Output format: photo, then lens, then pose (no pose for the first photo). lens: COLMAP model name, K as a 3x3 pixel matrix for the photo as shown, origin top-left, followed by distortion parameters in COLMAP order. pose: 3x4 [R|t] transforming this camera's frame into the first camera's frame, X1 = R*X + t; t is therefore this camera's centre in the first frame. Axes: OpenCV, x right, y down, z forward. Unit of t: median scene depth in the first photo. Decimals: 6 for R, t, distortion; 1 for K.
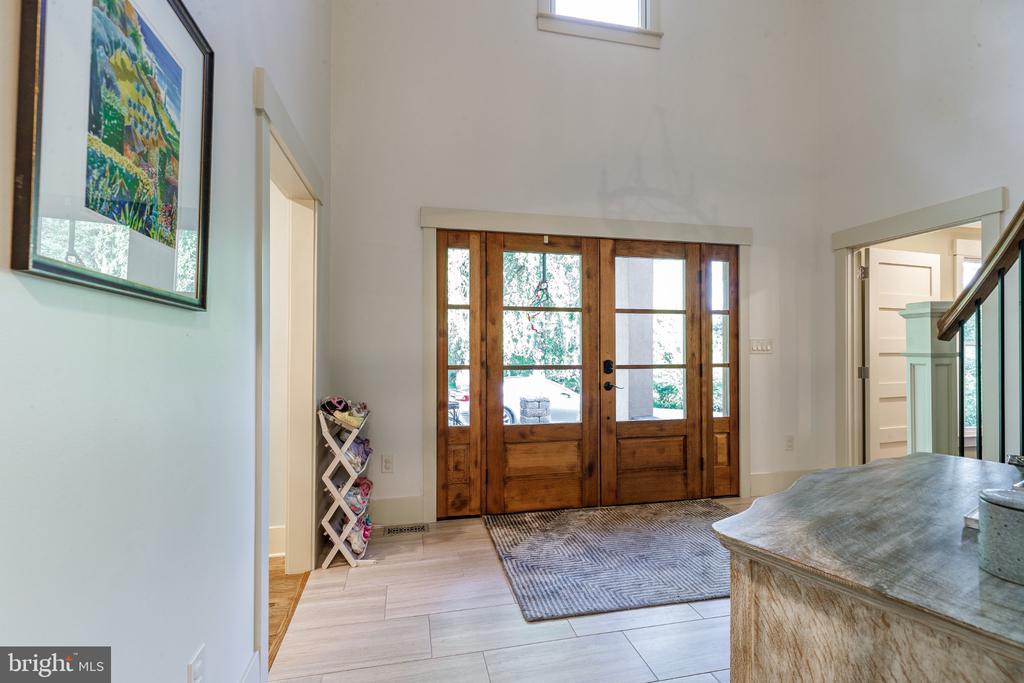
lens RADIAL K [[459.6, 0, 507.6], [0, 459.6, 347.7], [0, 0, 1]] dist [0.004651, 0.000317]
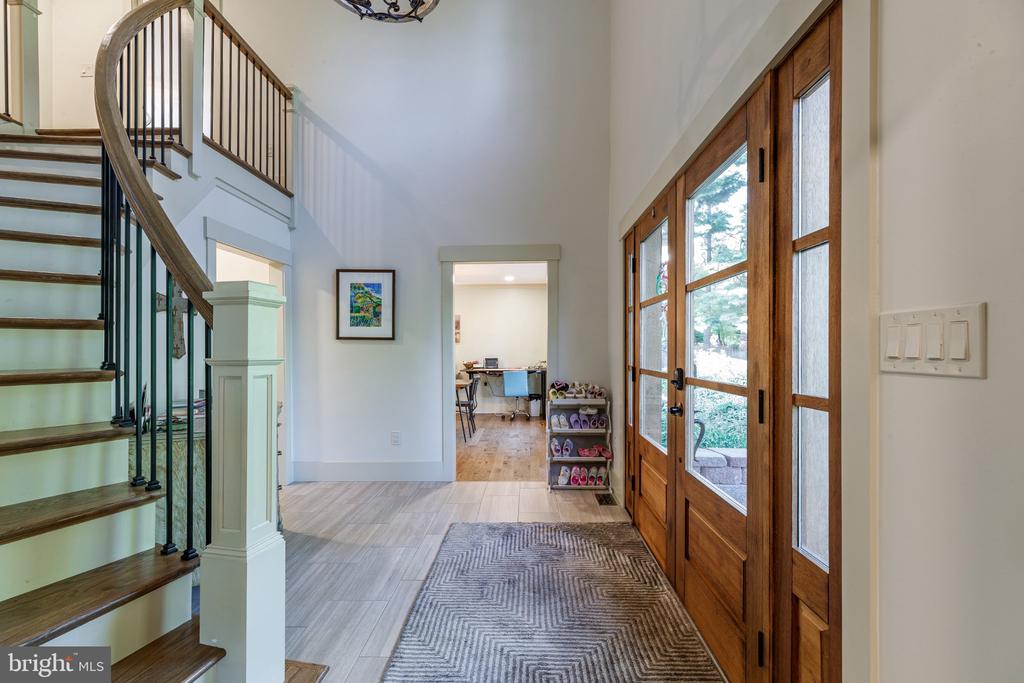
lens RADIAL K [[459.6, 0, 507.6], [0, 459.6, 347.7], [0, 0, 1]] dist [0.004651, 0.000317]
pose [[-0.253557, -0.002121, -0.967318, 1.138659], [0.002802, 0.999992, -0.002927, -0.001420], [0.967316, -0.003452, -0.253549, 1.183920]]
